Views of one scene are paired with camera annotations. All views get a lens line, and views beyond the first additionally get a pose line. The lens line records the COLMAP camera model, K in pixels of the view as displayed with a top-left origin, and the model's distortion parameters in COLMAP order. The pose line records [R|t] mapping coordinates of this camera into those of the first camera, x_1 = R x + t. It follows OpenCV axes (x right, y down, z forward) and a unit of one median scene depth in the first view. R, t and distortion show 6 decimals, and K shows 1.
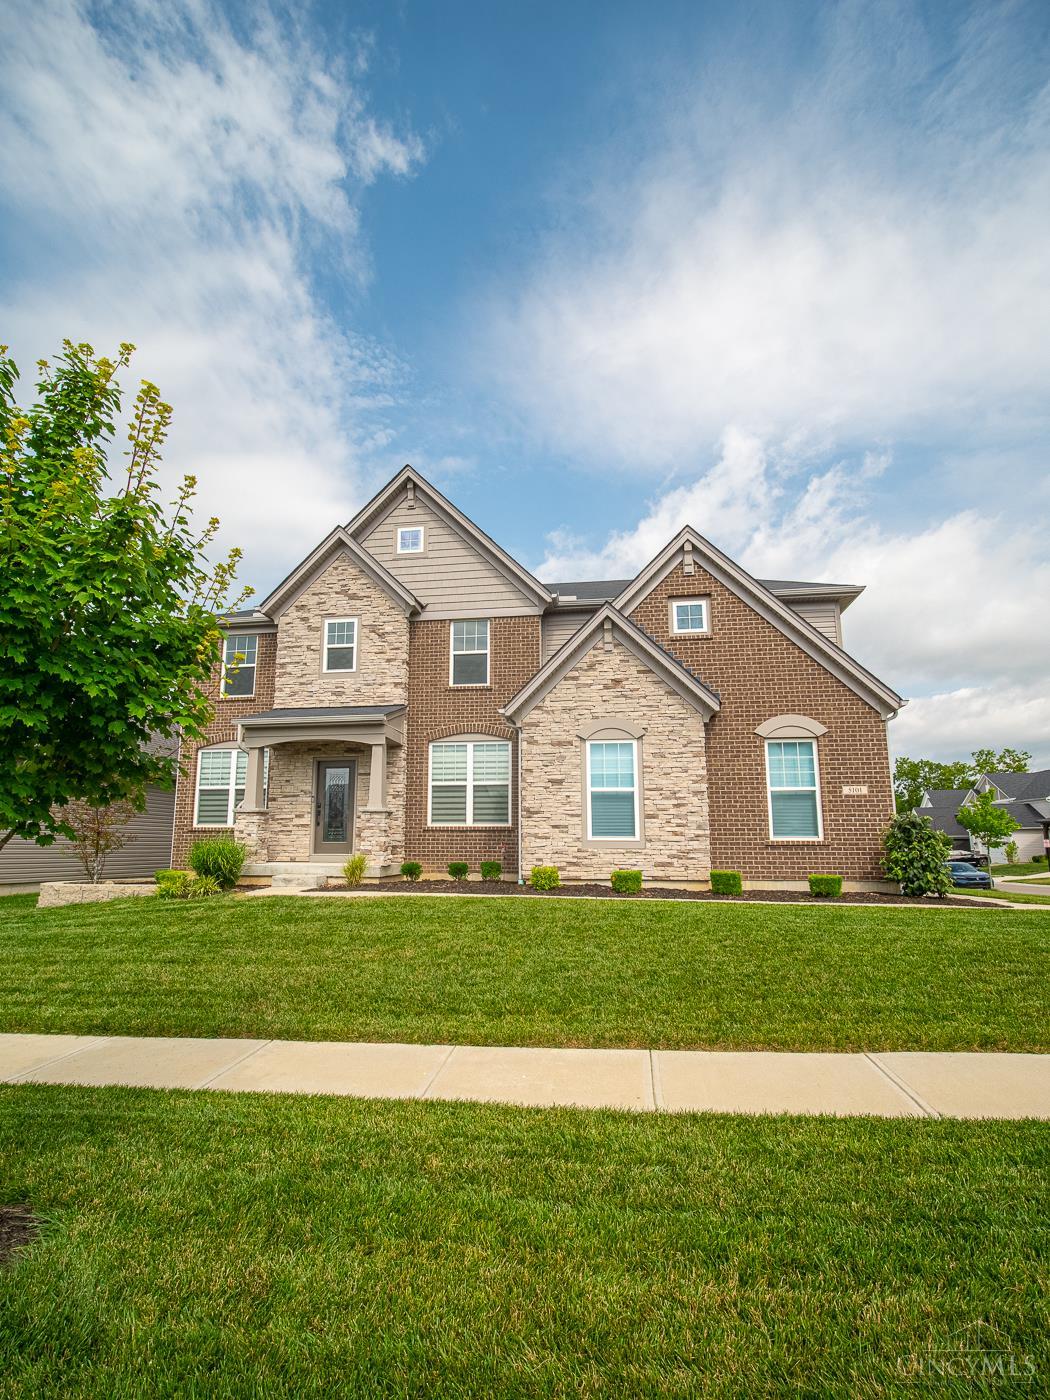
lens RADIAL K [[661.9, 0, 525.0], [0, 661.9, 721.0], [0, 0, 1]] dist [-0.016338, -0.000814]
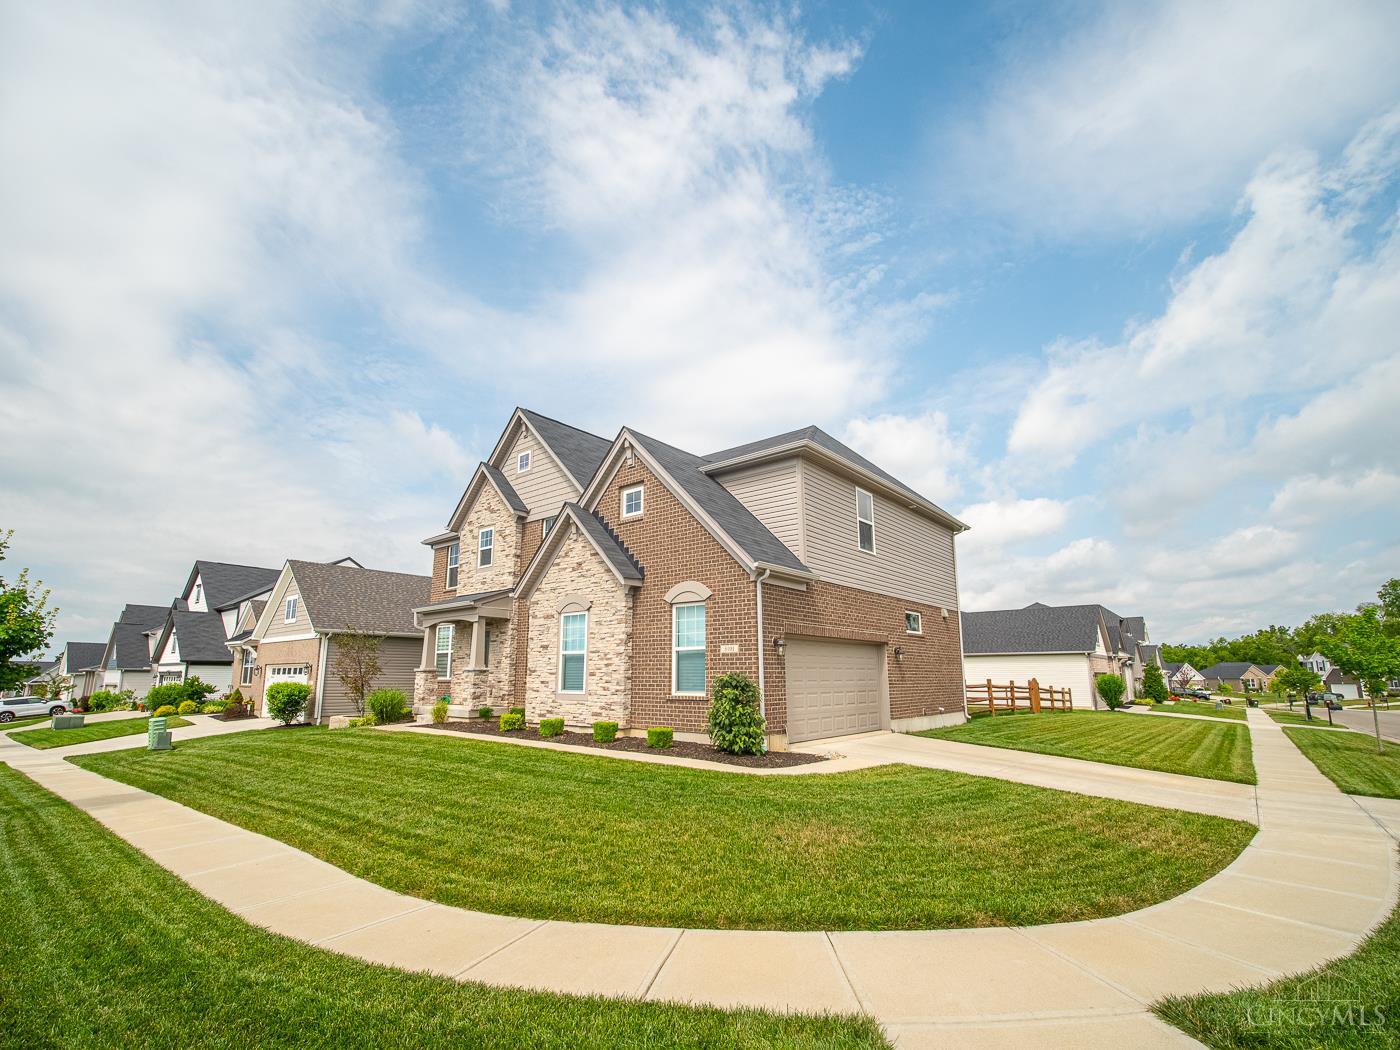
lens RADIAL K [[661.9, 0, 700.0], [0, 661.9, 525.0], [0, 0, 1]] dist [-0.016338, -0.000814]
pose [[0.851112, -0.122593, -0.510469, 0.951369], [0.101615, 0.992434, -0.068916, -0.023493], [0.515056, 0.006784, 0.857130, 0.048861]]
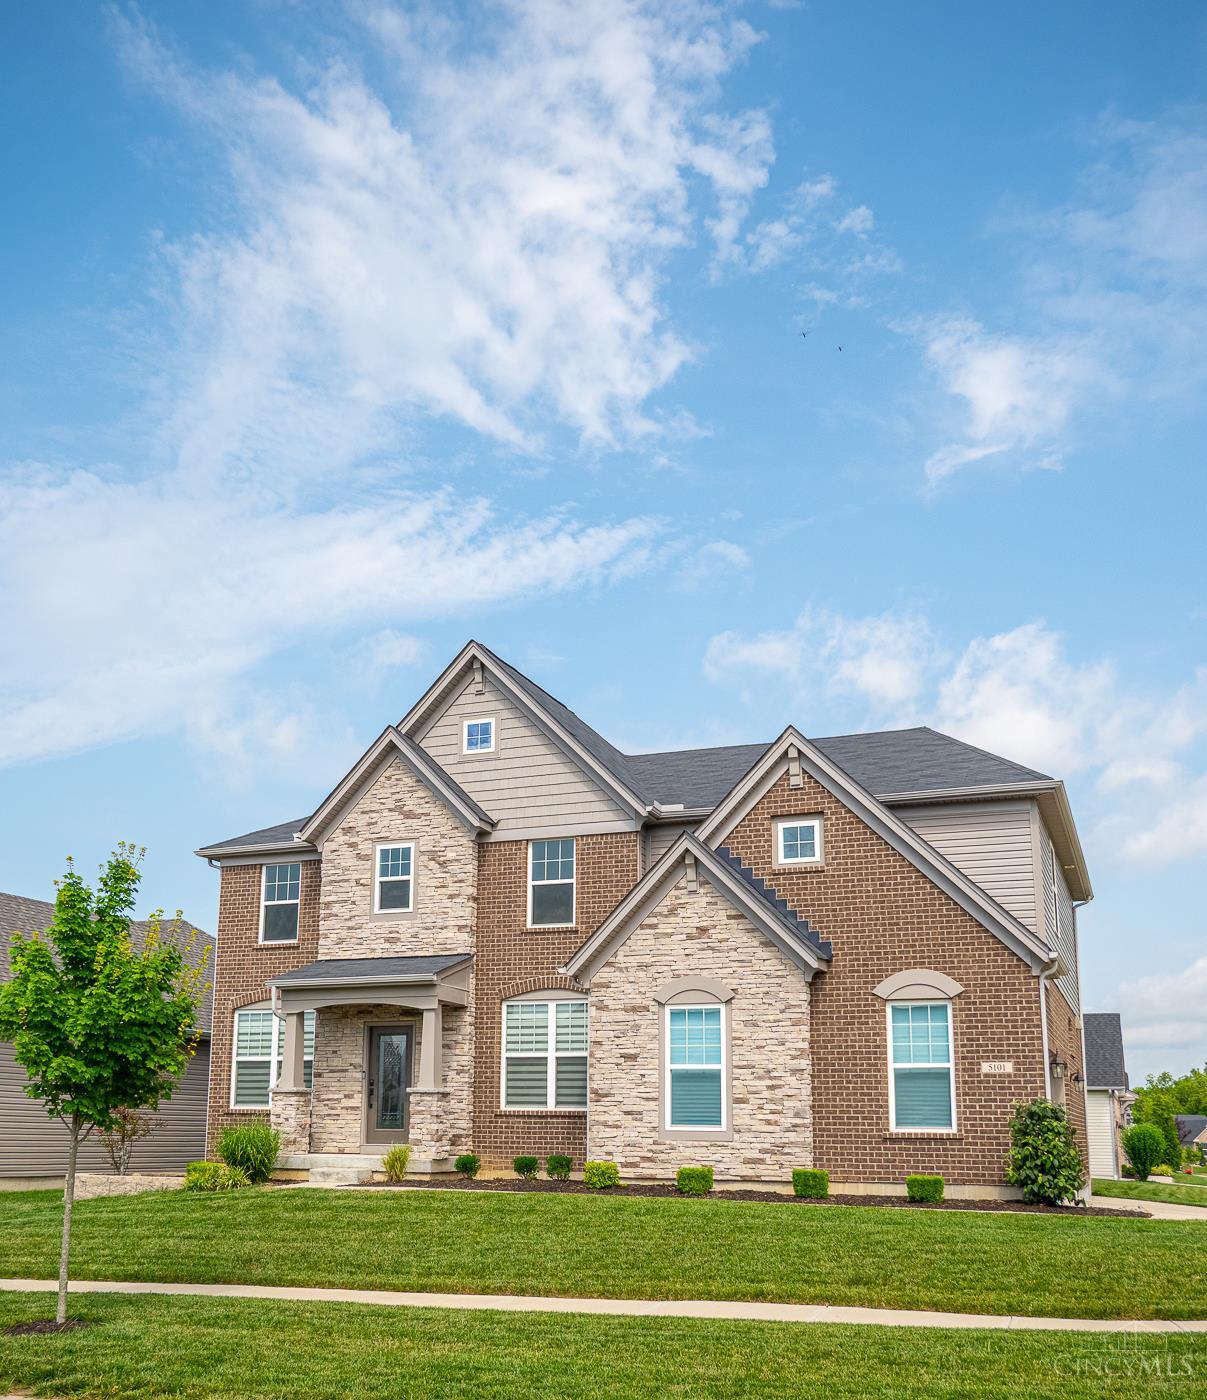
lens RADIAL K [[1374.3, 0, 601.7], [0, 1374.3, 799.6], [0, 0, 1]] dist [-0.038853, 0.026222]
pose [[0.972690, -0.046059, -0.227493, 0.394929], [0.033603, 0.997732, -0.058330, -0.120903], [0.229664, 0.049093, 0.972031, -0.632250]]
